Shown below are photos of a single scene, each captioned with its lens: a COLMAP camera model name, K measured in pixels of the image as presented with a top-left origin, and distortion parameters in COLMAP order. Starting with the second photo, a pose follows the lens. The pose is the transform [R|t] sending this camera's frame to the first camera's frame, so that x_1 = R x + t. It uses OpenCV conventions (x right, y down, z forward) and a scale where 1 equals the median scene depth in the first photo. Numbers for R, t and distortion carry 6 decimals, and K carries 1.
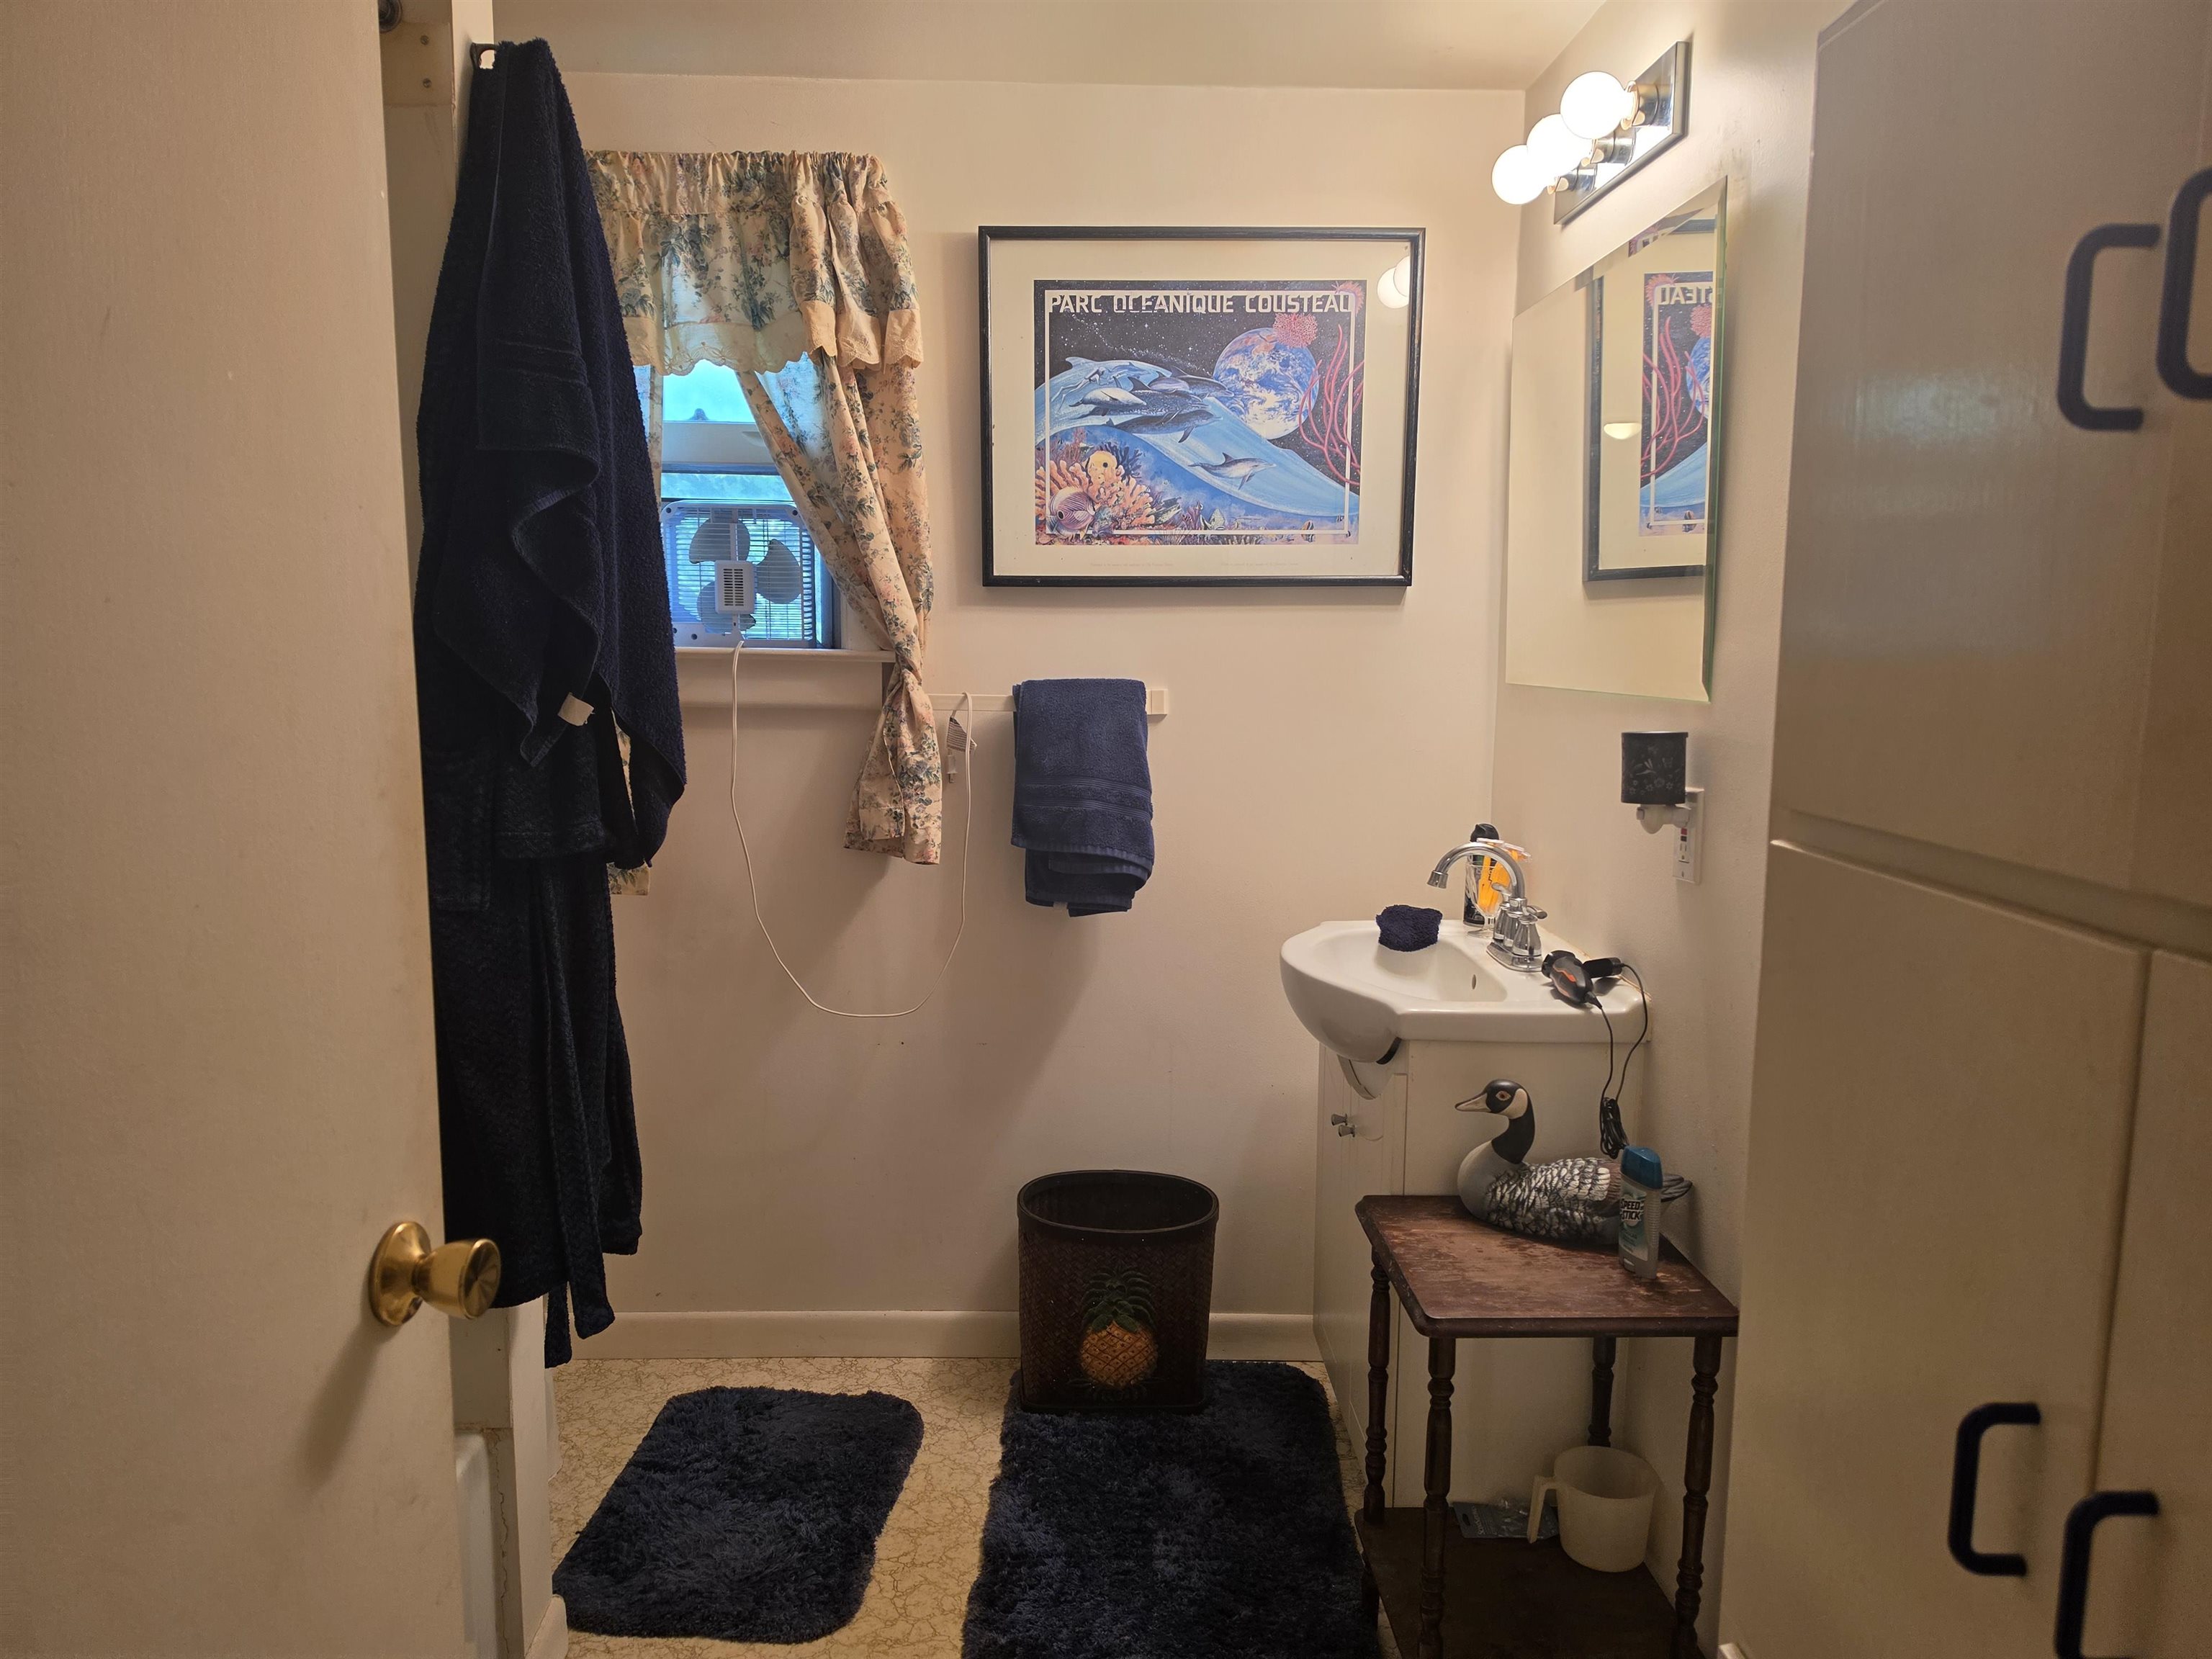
lens RADIAL K [[1498.5, 0, 1093.6], [0, 1498.5, 827.1], [0, 0, 1]] dist [0.093401, -0.146887]
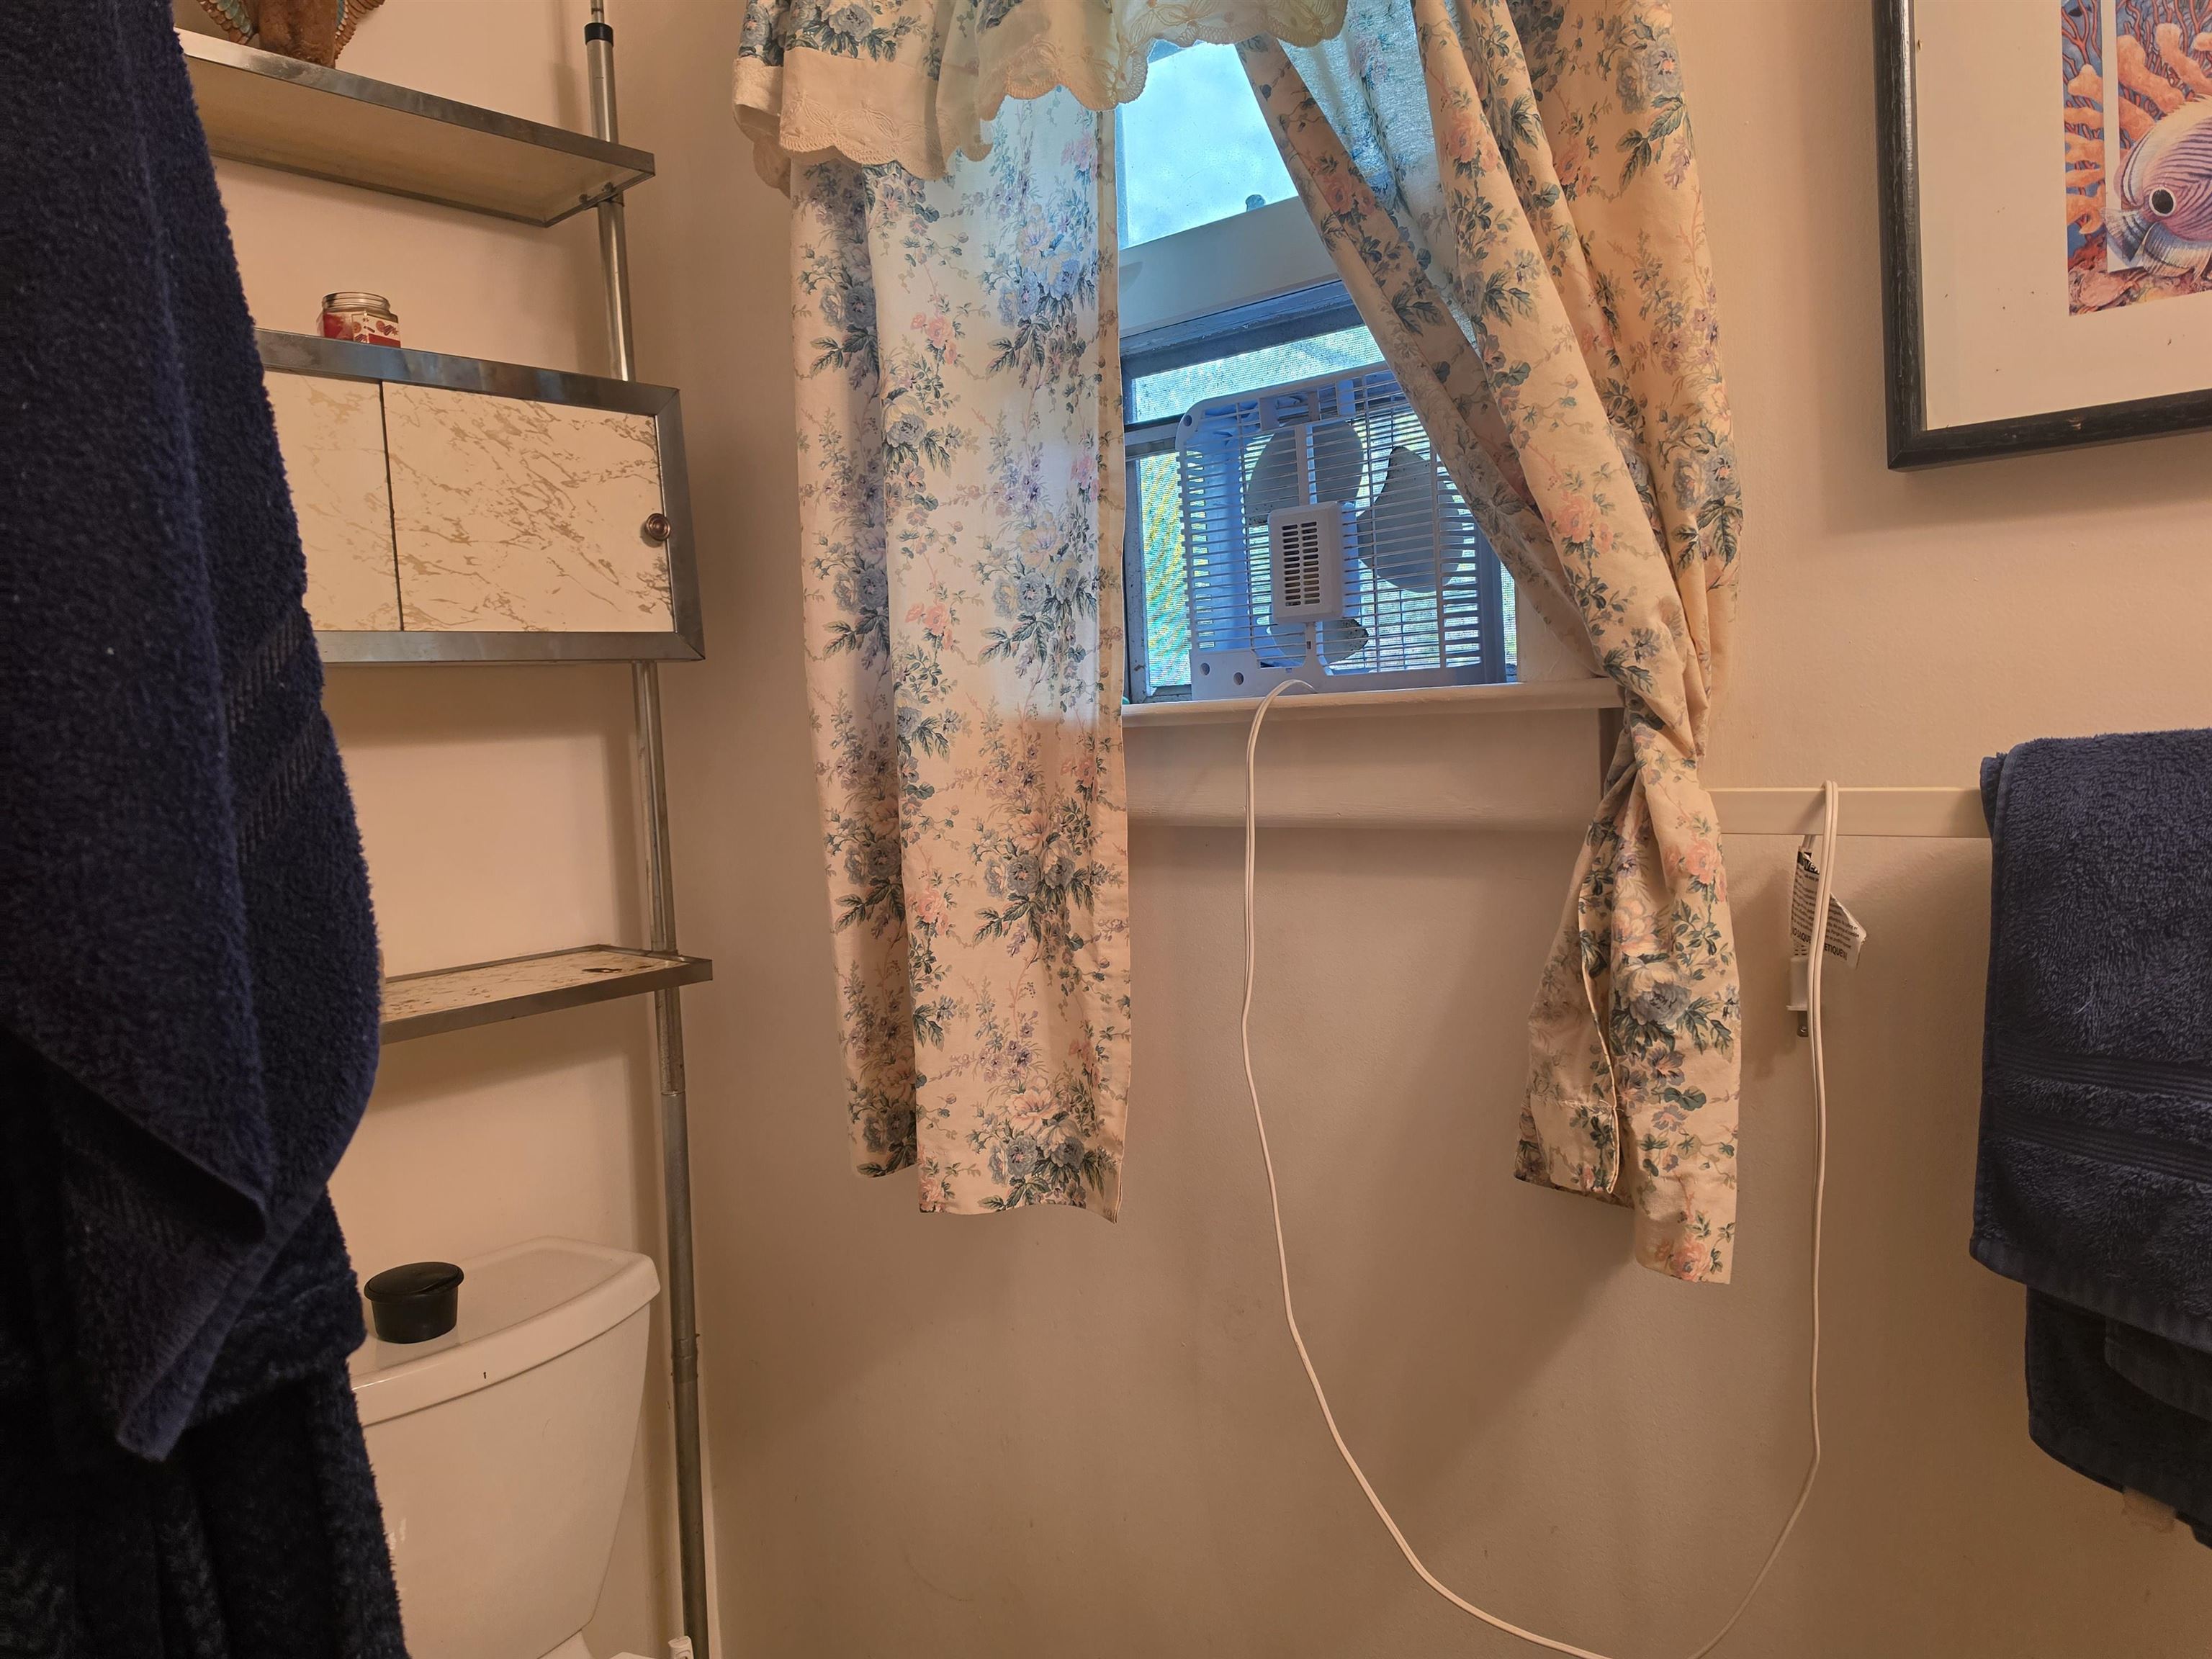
lens RADIAL K [[1589.9, 0, 1106.8], [0, 1589.9, 820.6], [0, 0, 1]] dist [0.057962, -0.057333]
pose [[0.753653, -0.006475, -0.657241, 0.031966], [-0.030315, 0.998545, -0.044600, -0.060706], [0.656573, 0.053537, 0.752360, 0.626639]]
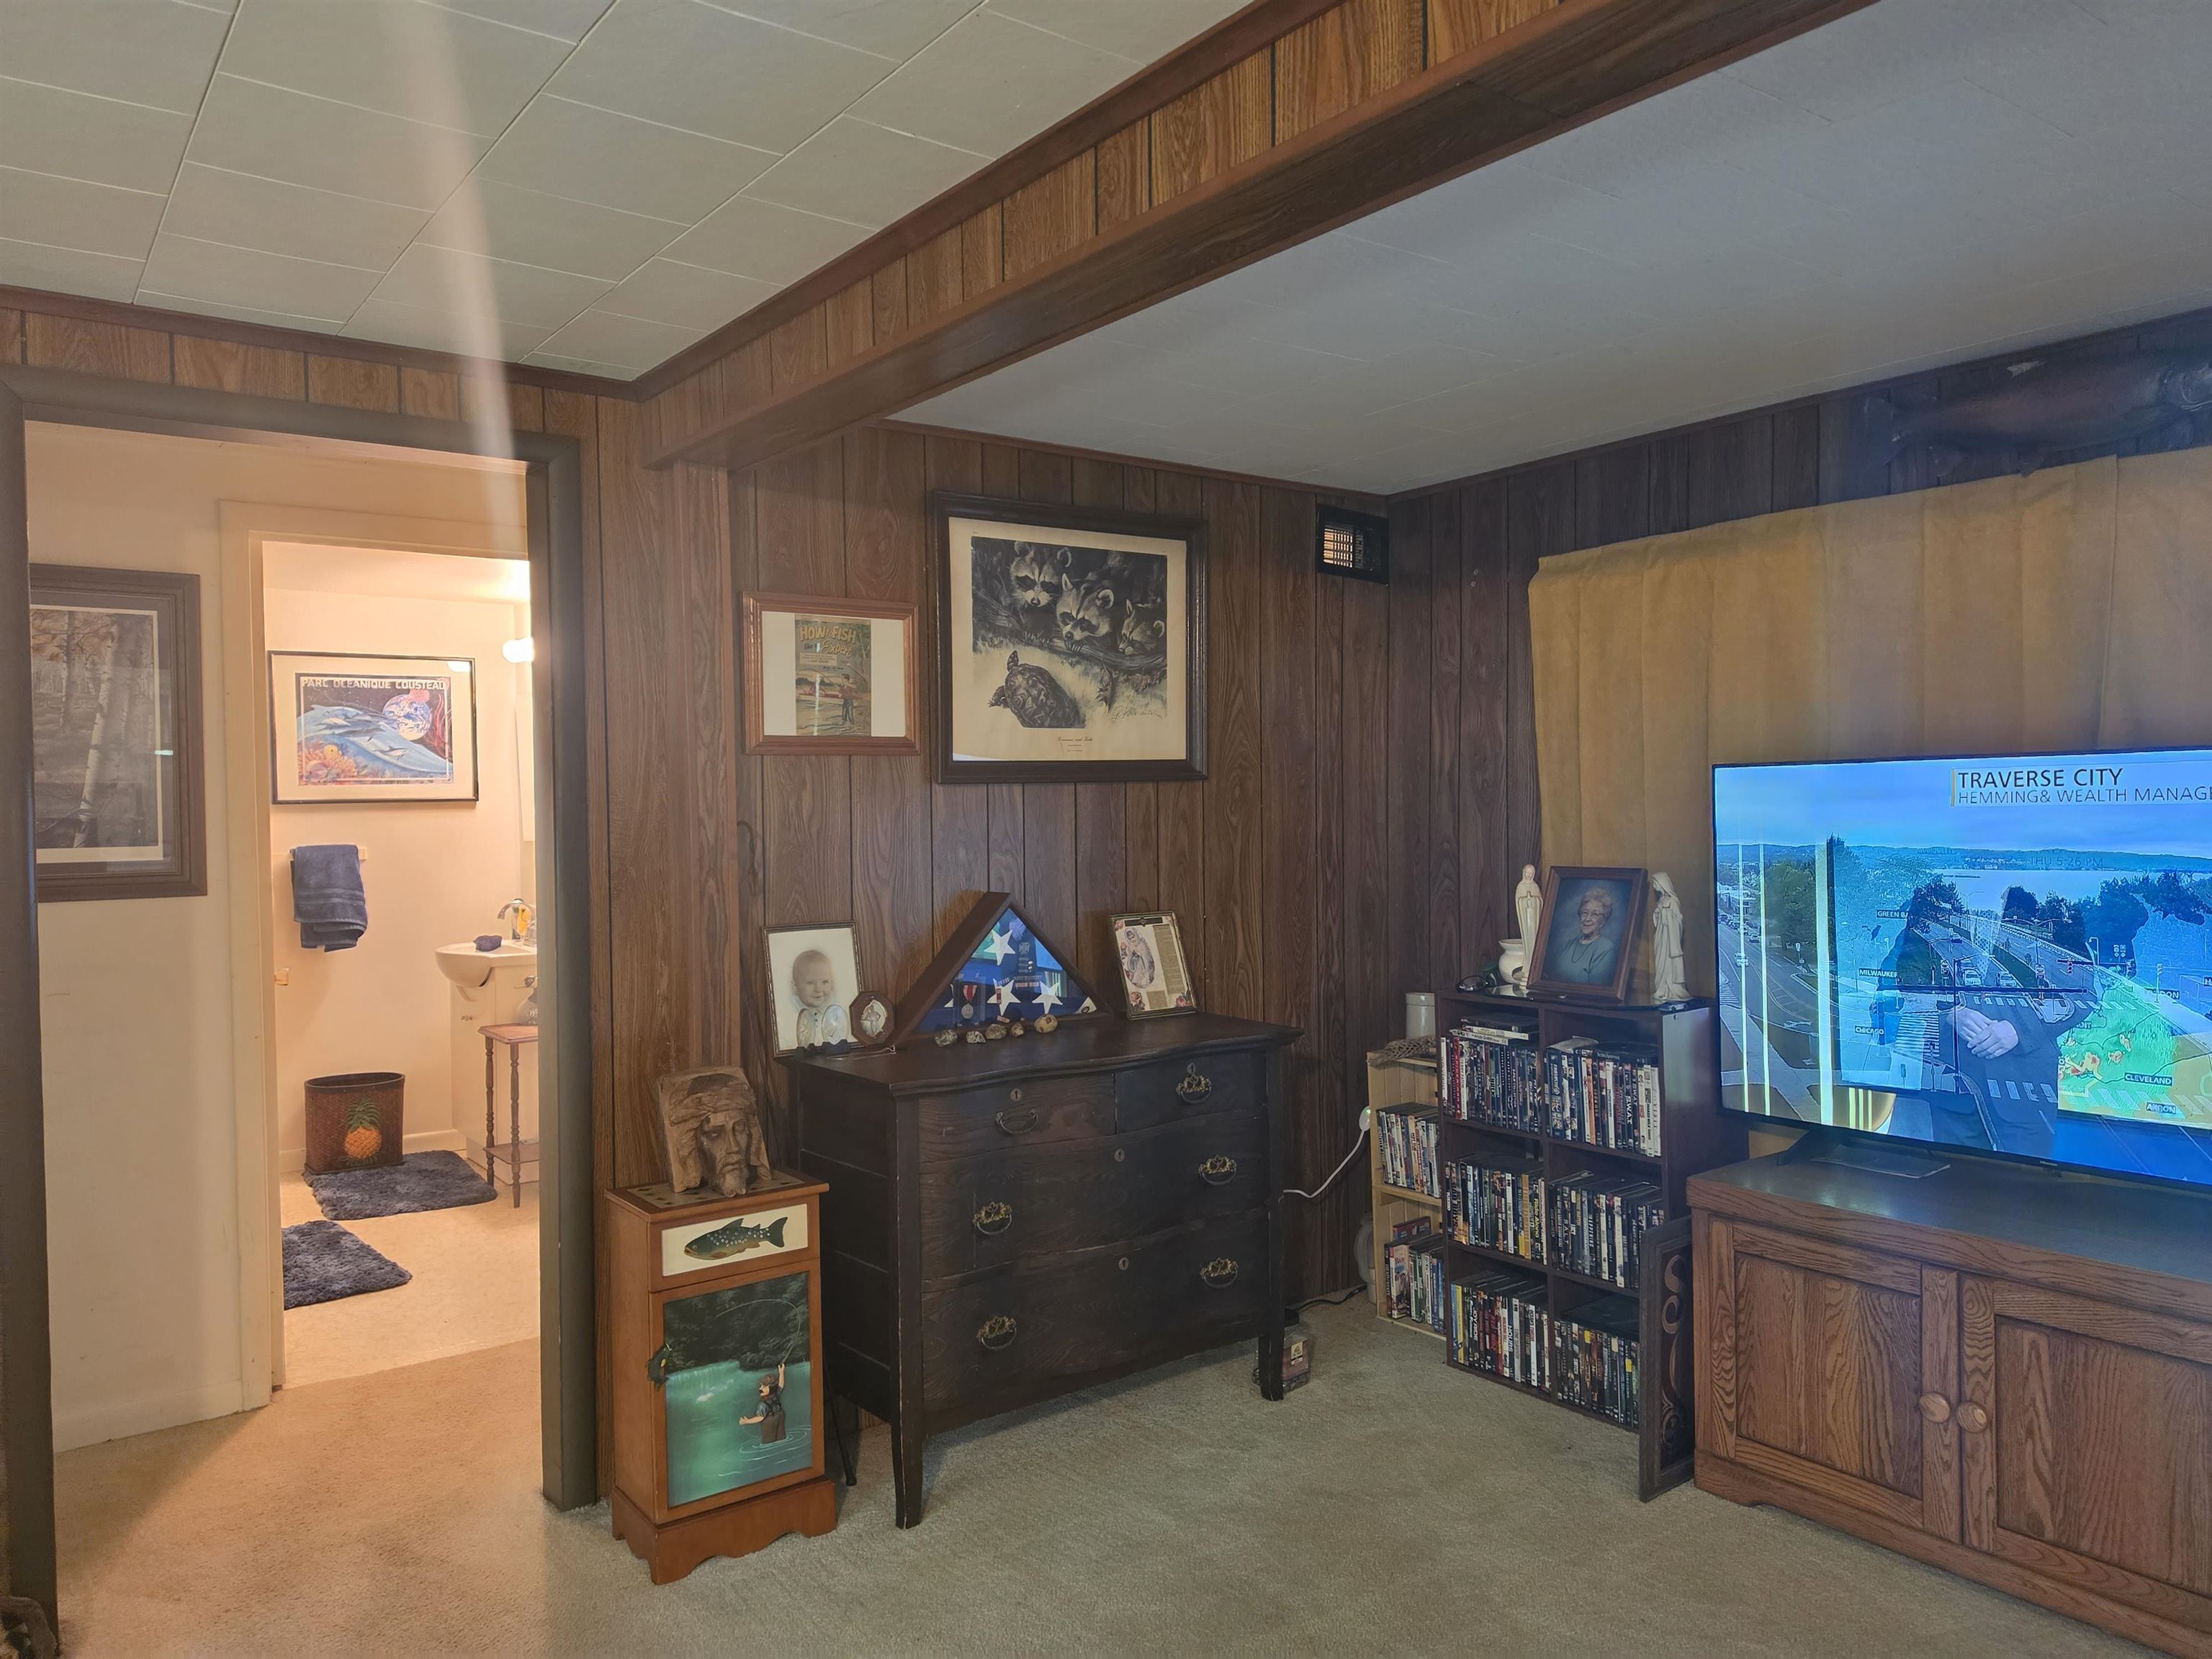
lens RADIAL K [[1533.3, 0, 1107.4], [0, 1533.3, 836.3], [0, 0, 1]] dist [0.052141, -0.057302]
pose [[0.819752, -0.034137, 0.571701, -0.373816], [0.099259, 0.991584, -0.083117, 0.196917], [-0.564052, 0.124881, 0.816241, -1.548518]]
